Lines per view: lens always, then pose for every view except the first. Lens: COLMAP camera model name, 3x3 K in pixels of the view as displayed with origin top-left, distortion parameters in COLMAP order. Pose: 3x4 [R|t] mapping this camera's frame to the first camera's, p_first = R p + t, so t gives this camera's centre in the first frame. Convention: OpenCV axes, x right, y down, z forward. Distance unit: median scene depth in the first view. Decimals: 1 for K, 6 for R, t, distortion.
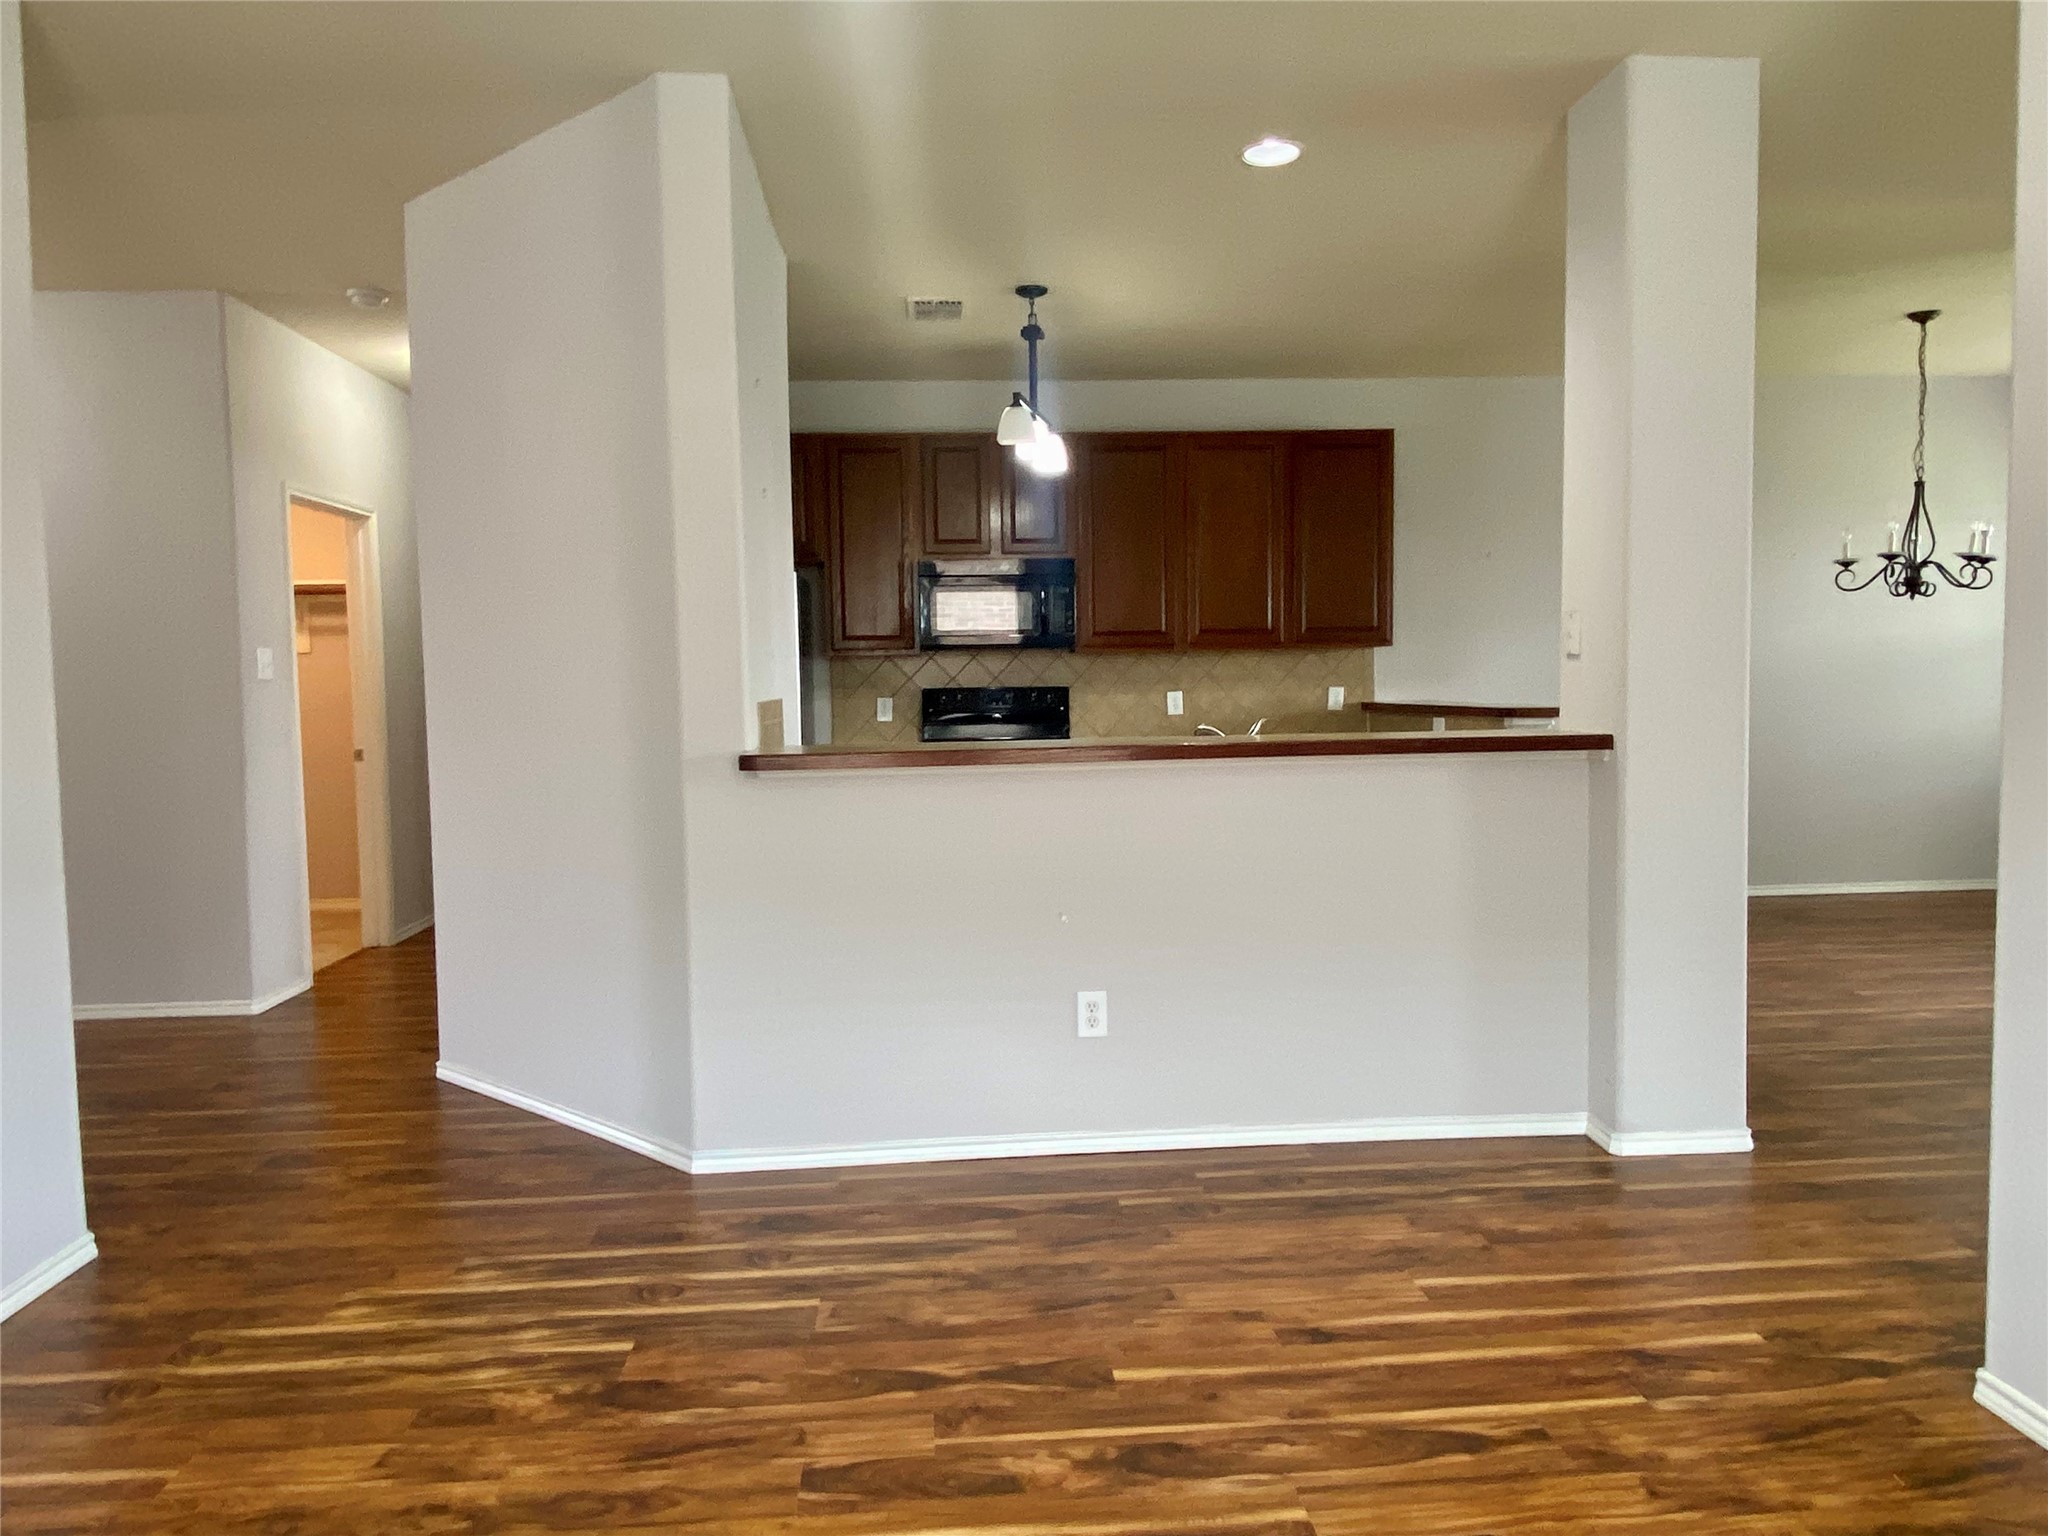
lens RADIAL K [[1339.1, 0, 1021.0], [0, 1339.1, 756.0], [0, 0, 1]] dist [0.074701, -0.089473]
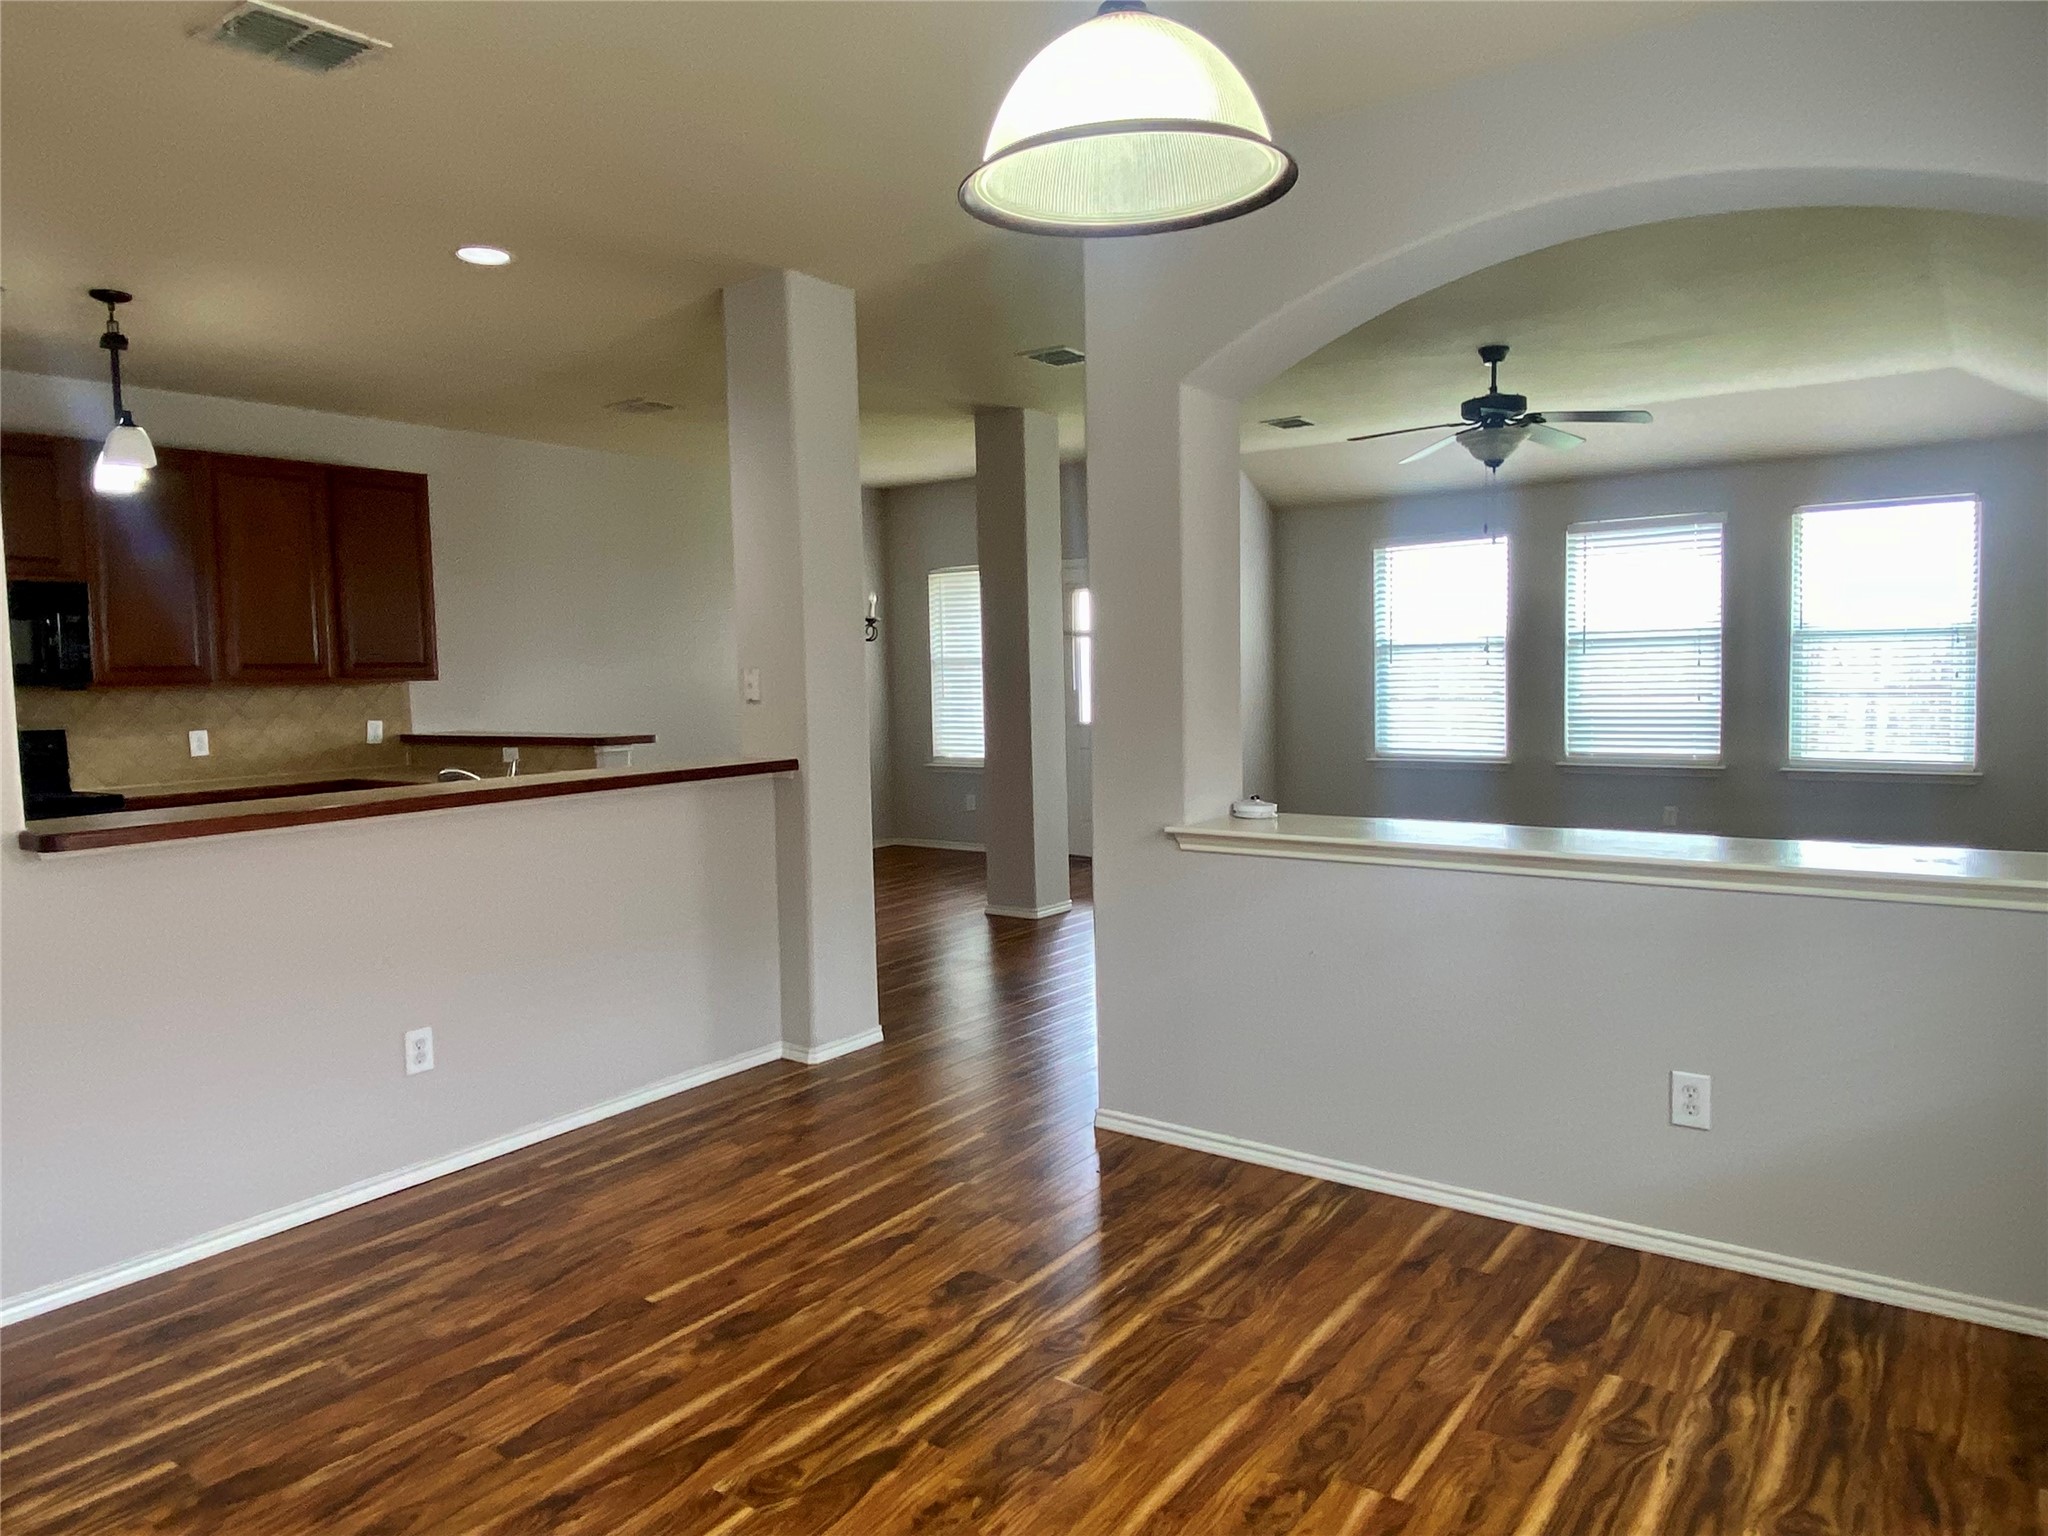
lens RADIAL K [[1339.1, 0, 1021.0], [0, 1339.1, 756.0], [0, 0, 1]] dist [0.074701, -0.089473]
pose [[0.650186, -0.049984, 0.758129, -0.446859], [0.056630, 0.998246, 0.017248, -0.029908], [-0.757662, 0.031719, 0.651876, -0.058244]]
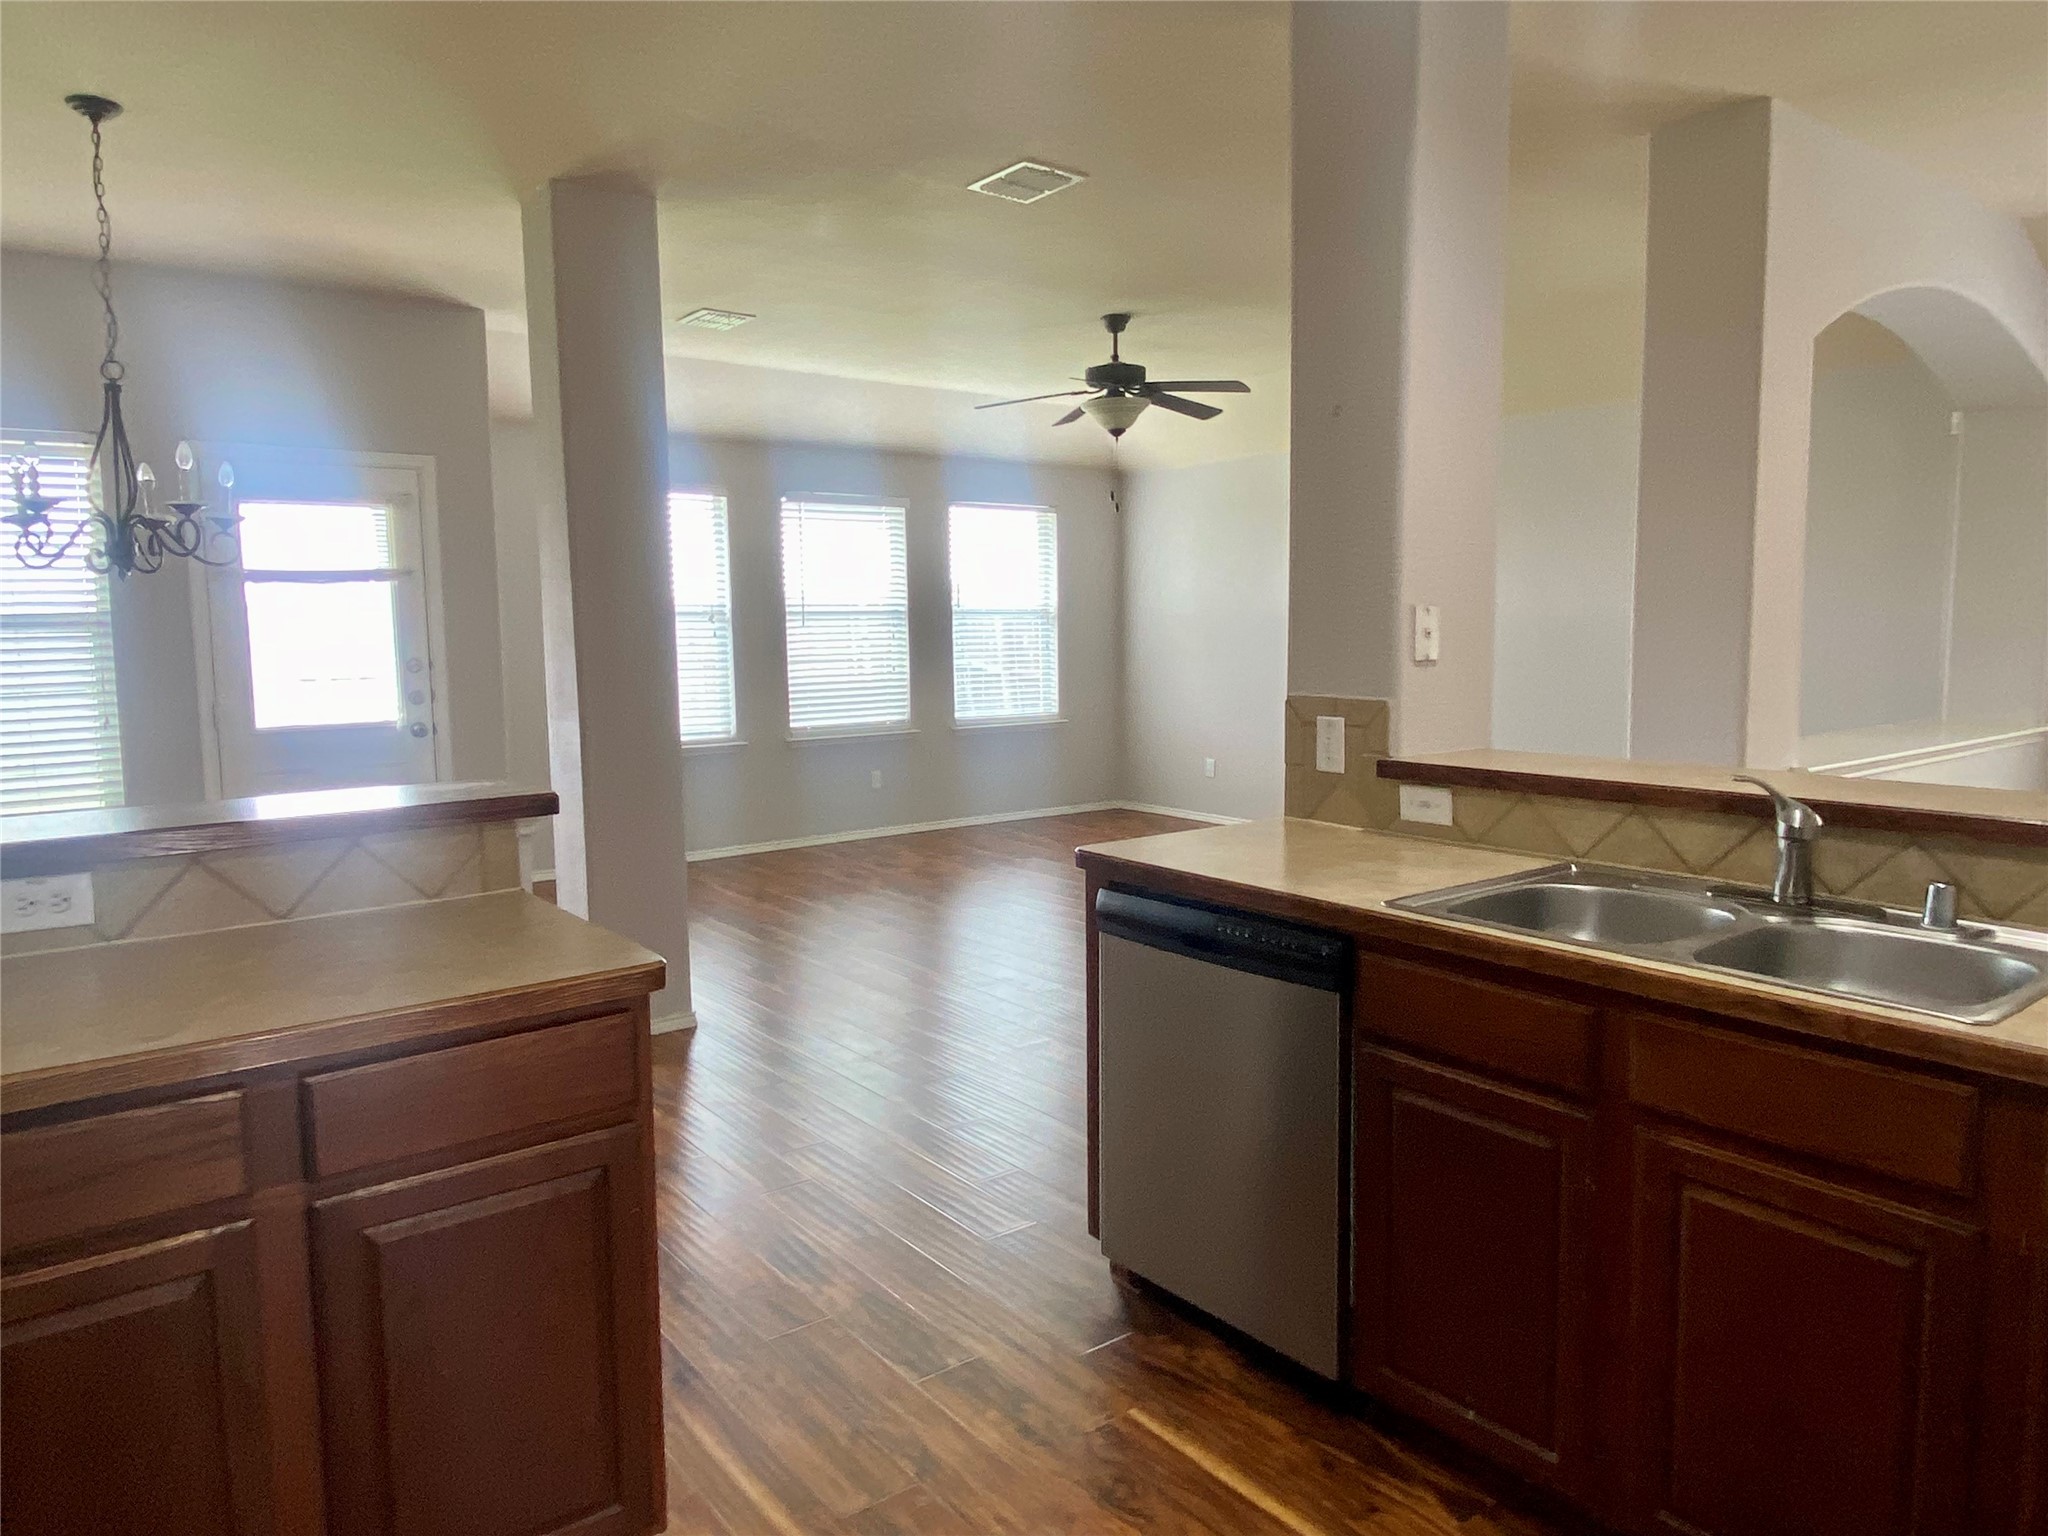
lens RADIAL K [[1339.1, 0, 1021.0], [0, 1339.1, 756.0], [0, 0, 1]] dist [0.074701, -0.089473]
pose [[-0.549874, -0.061563, 0.832976, -0.135686], [0.069103, 0.990508, 0.118823, -0.139217], [-0.832384, 0.122899, -0.540400, 1.708345]]
